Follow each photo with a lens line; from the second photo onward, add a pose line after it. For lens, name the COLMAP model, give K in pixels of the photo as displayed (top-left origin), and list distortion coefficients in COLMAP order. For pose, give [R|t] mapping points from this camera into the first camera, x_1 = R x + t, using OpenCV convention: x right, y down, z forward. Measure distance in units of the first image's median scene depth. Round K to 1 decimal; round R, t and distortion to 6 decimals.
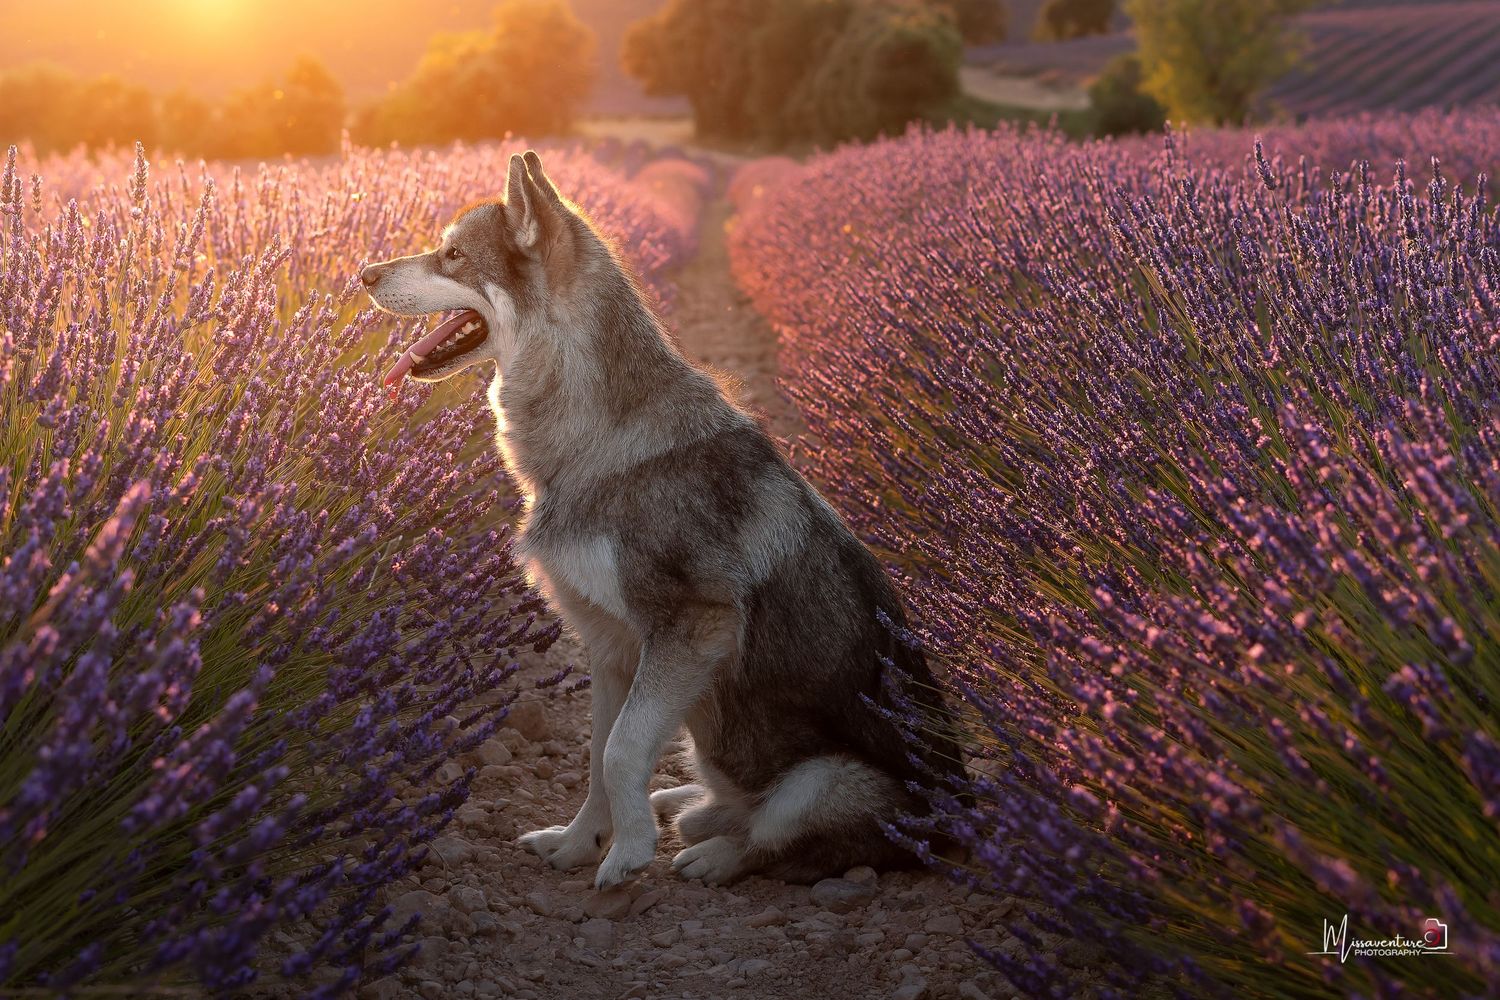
lens RADIAL K [[3161.2, 0, 750.0], [0, 3161.2, 500.0], [0, 0, 1]] dist [0.032779, 0.121582]
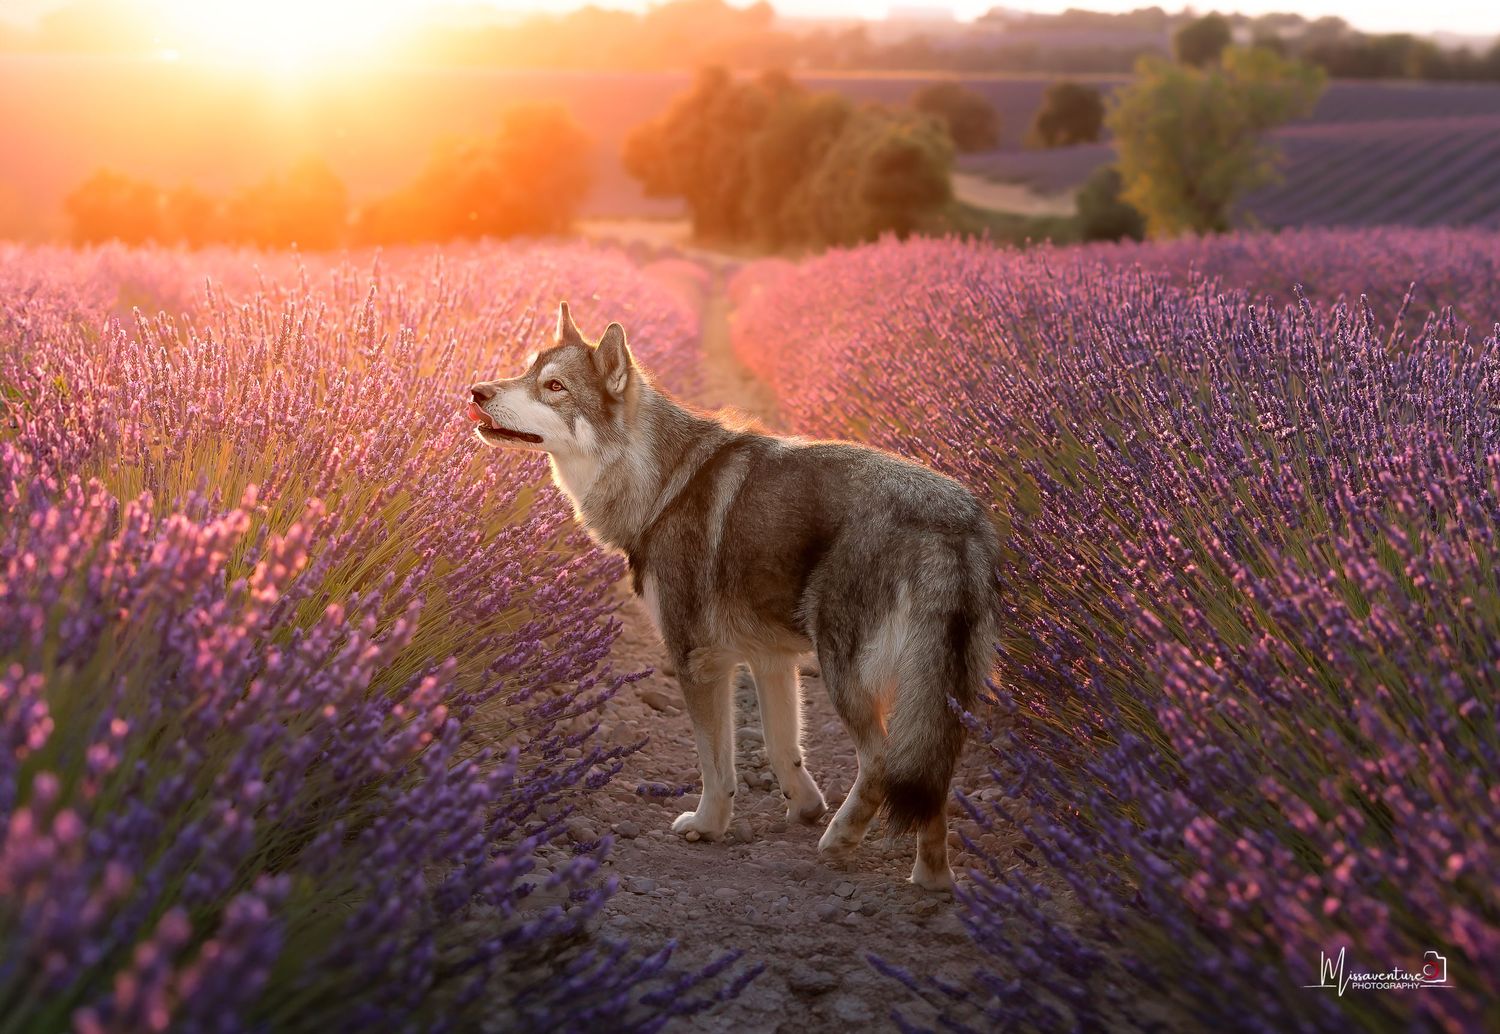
lens RADIAL K [[3392.4, 0, 750.0], [0, 3392.4, 517.0], [0, 0, 1]] dist [0.078292, 0.158047]
pose [[0.999904, 0.013391, 0.003521, -0.001639], [-0.013272, 0.999399, -0.032020, 0.011519], [-0.003947, 0.031970, 0.999481, -0.105007]]
